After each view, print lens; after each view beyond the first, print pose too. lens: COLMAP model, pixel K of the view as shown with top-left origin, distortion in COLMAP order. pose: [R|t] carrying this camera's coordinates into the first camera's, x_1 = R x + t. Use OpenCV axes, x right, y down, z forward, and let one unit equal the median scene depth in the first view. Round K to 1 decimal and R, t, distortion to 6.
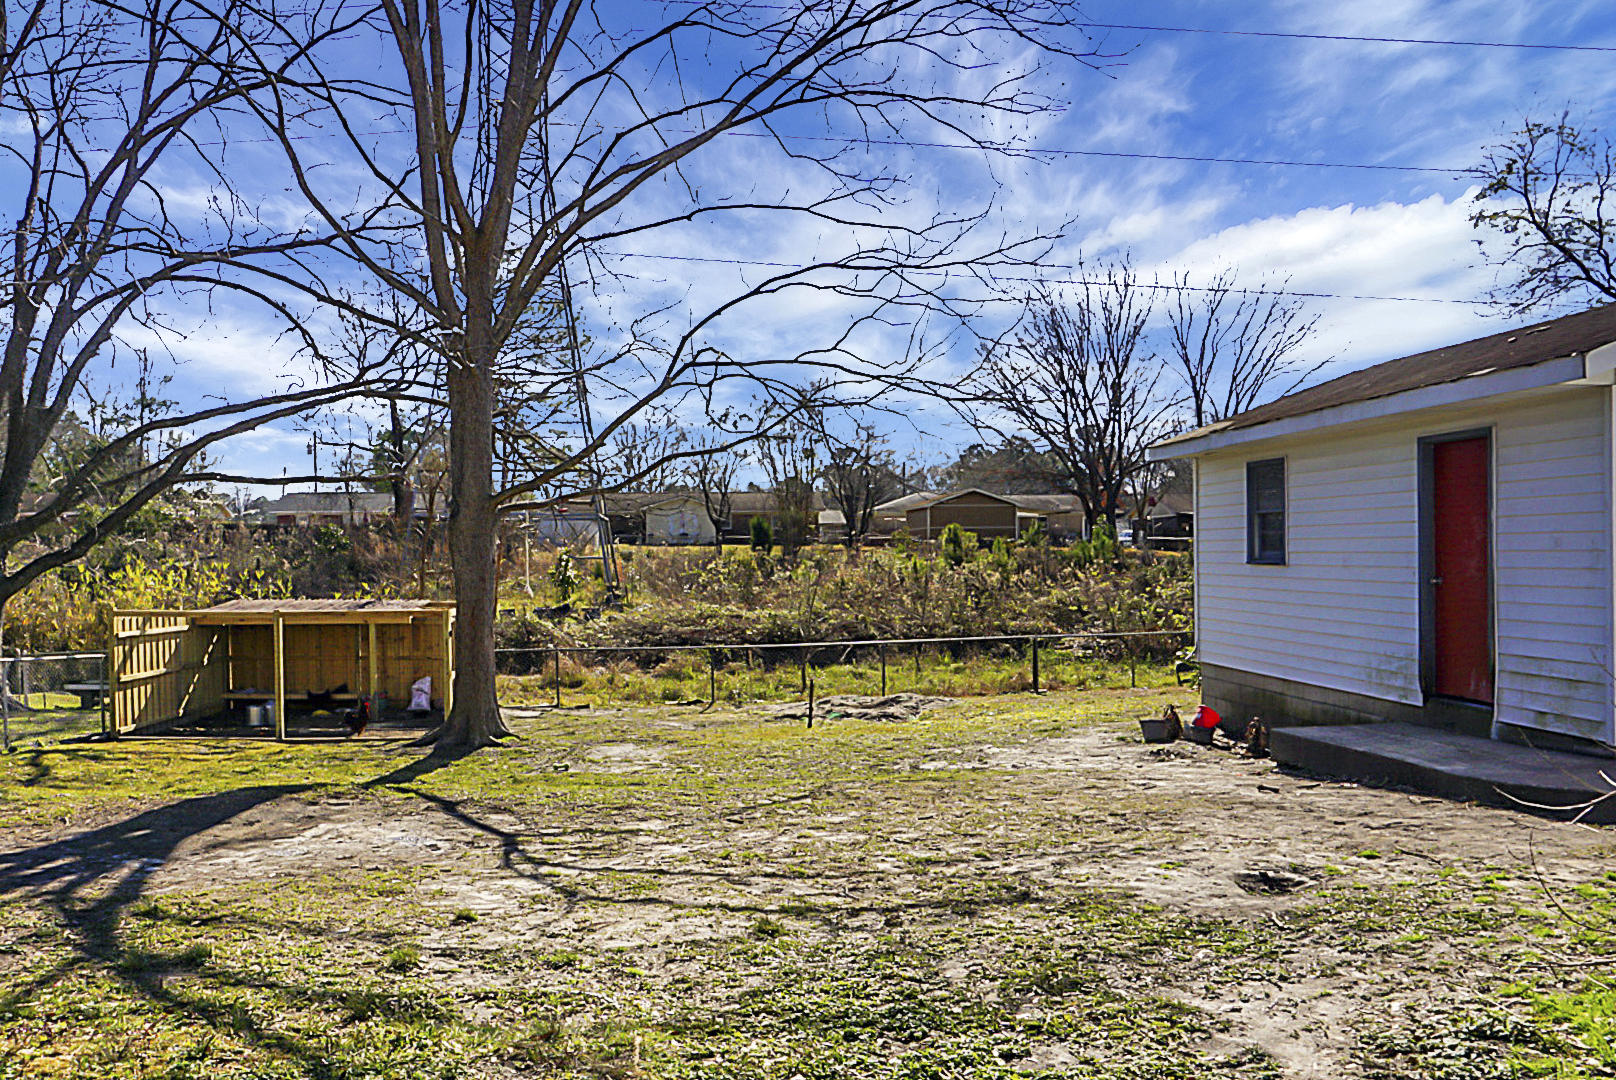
lens RADIAL K [[1119.5, 0, 782.5], [0, 1119.5, 542.0], [0, 0, 1]] dist [-0.056626, 0.023795]
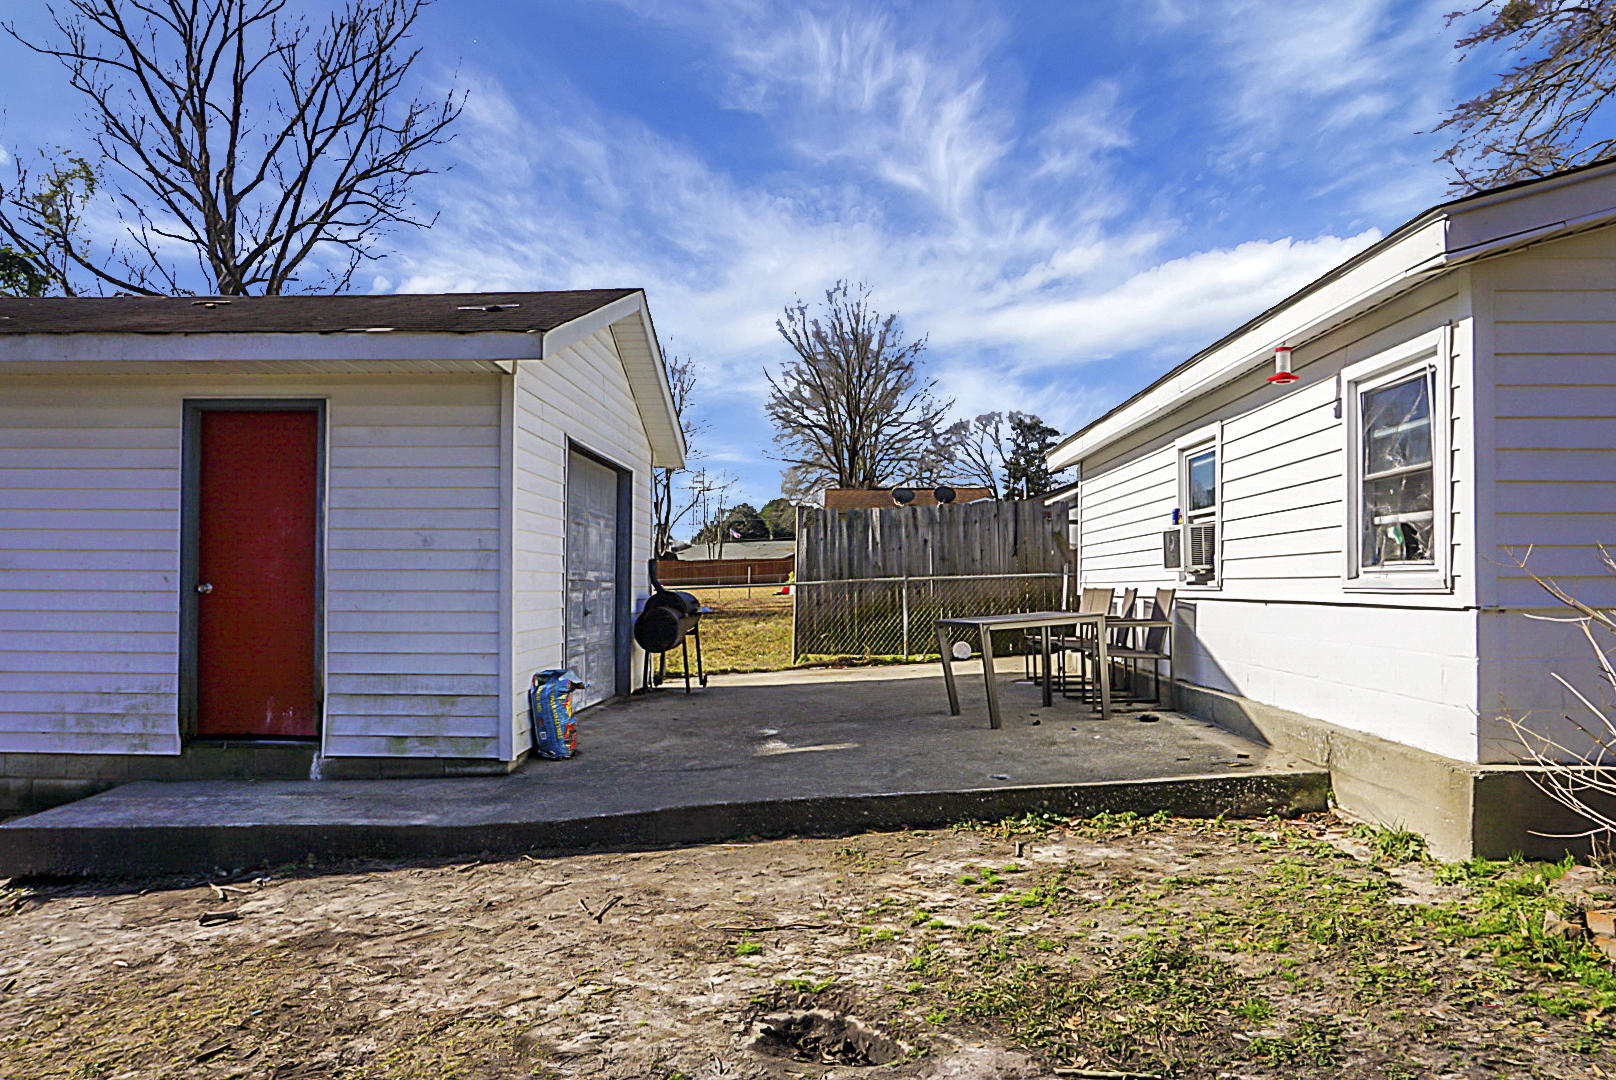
lens RADIAL K [[1119.5, 0, 782.5], [0, 1119.5, 542.0], [0, 0, 1]] dist [-0.056626, 0.023795]
pose [[0.135667, 0.025113, 0.990436, -0.133379], [-0.013019, 0.999638, -0.023563, 0.017420], [-0.990669, -0.009697, 0.135945, 0.555411]]
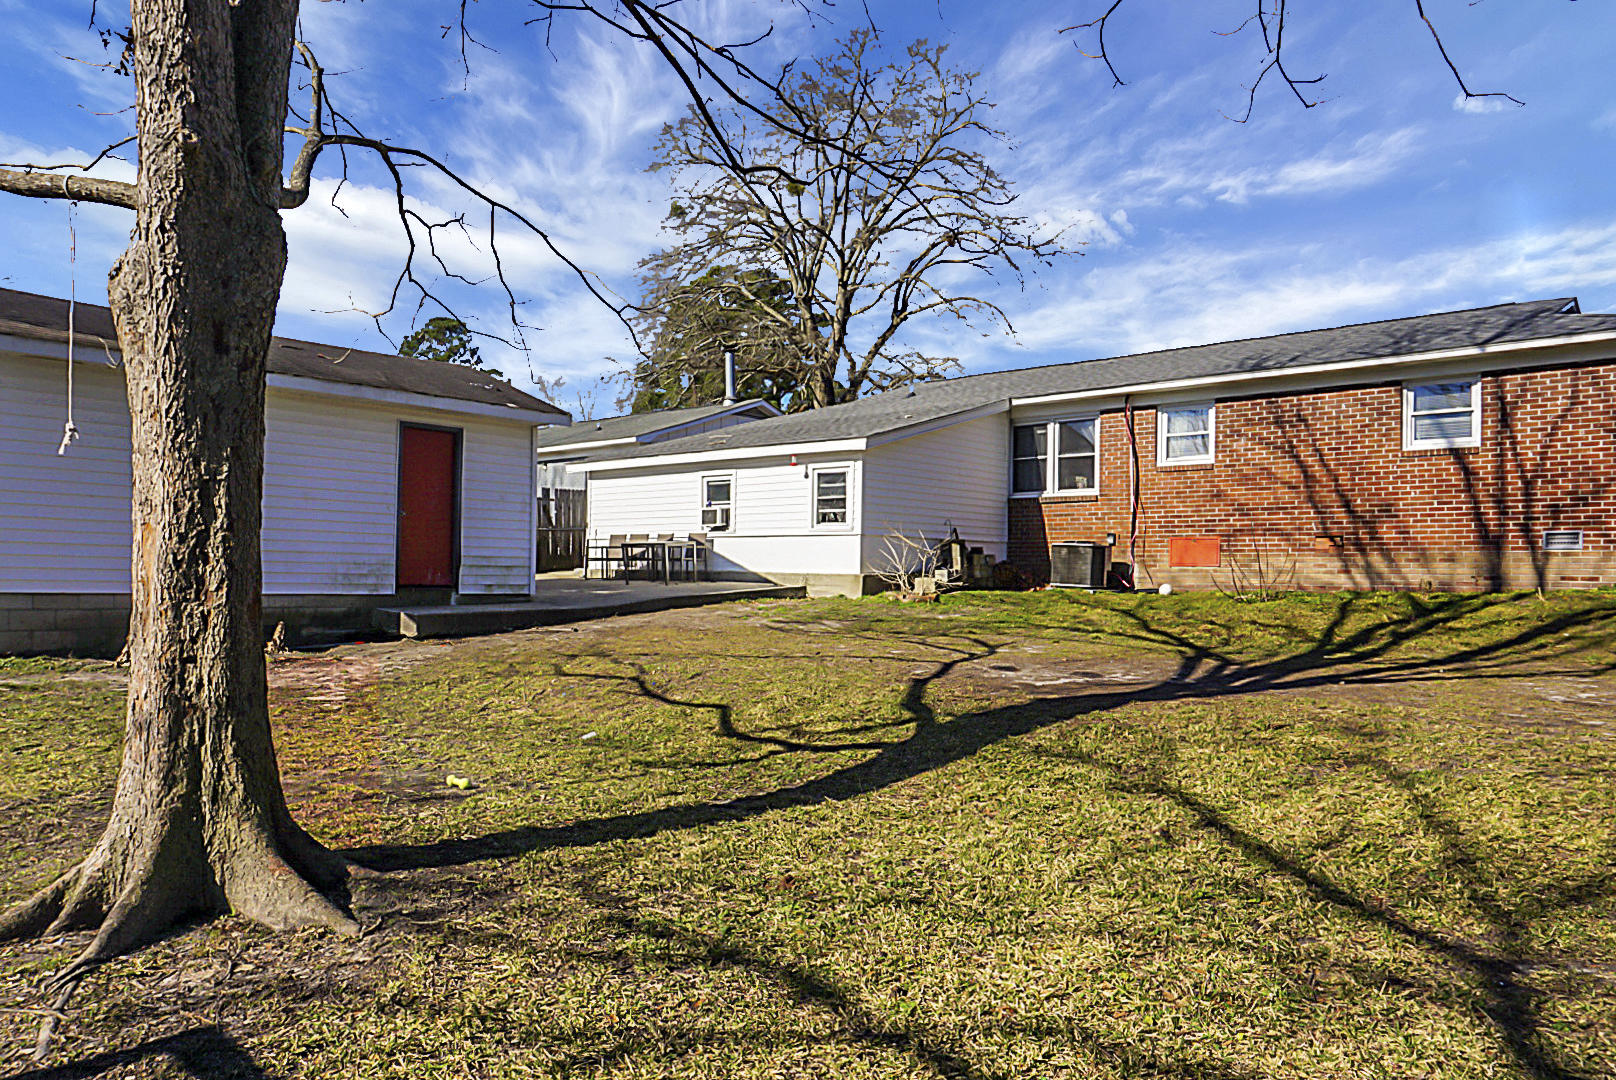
lens RADIAL K [[1119.5, 0, 782.5], [0, 1119.5, 542.0], [0, 0, 1]] dist [-0.056626, 0.023795]
pose [[-0.670592, -0.002272, 0.741823, -1.030306], [-0.035486, 0.998949, -0.029020, 0.111795], [-0.740977, -0.045785, -0.669968, 1.814160]]
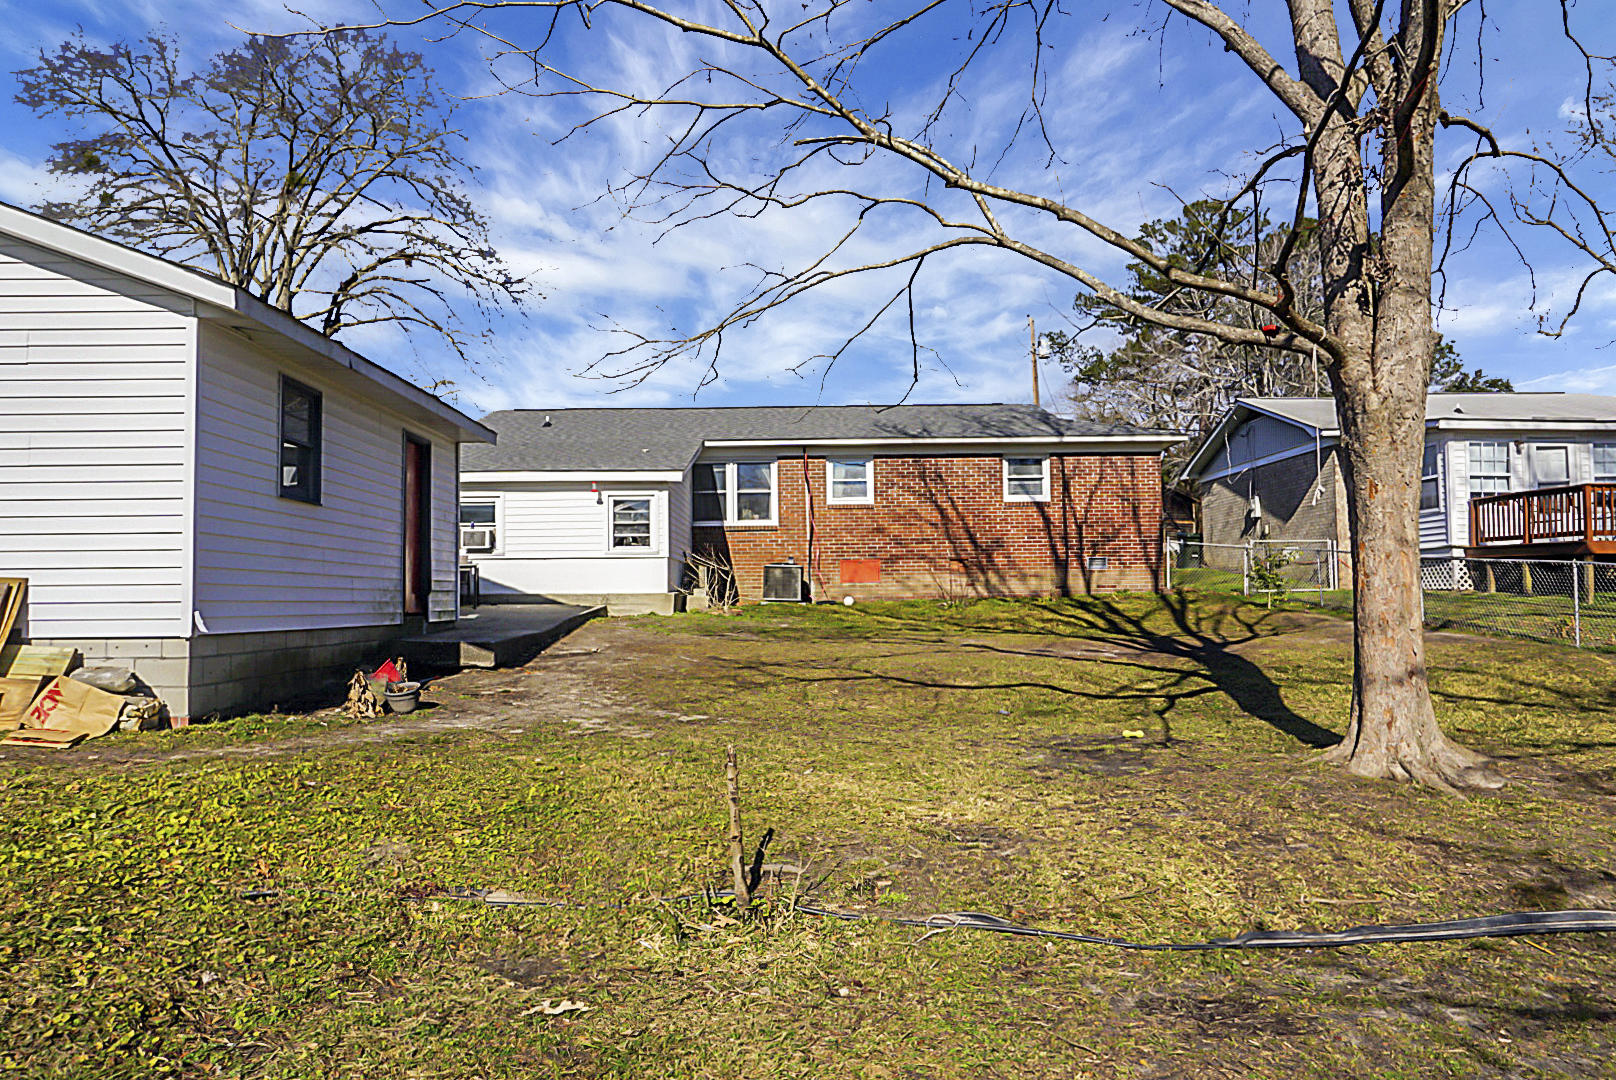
lens RADIAL K [[1119.5, 0, 782.5], [0, 1119.5, 542.0], [0, 0, 1]] dist [-0.056626, 0.023795]
pose [[-0.997403, -0.001025, 0.072012, 0.026589], [-0.005715, 0.997873, -0.064945, 0.148915], [-0.071792, -0.065187, -0.995287, 2.596058]]
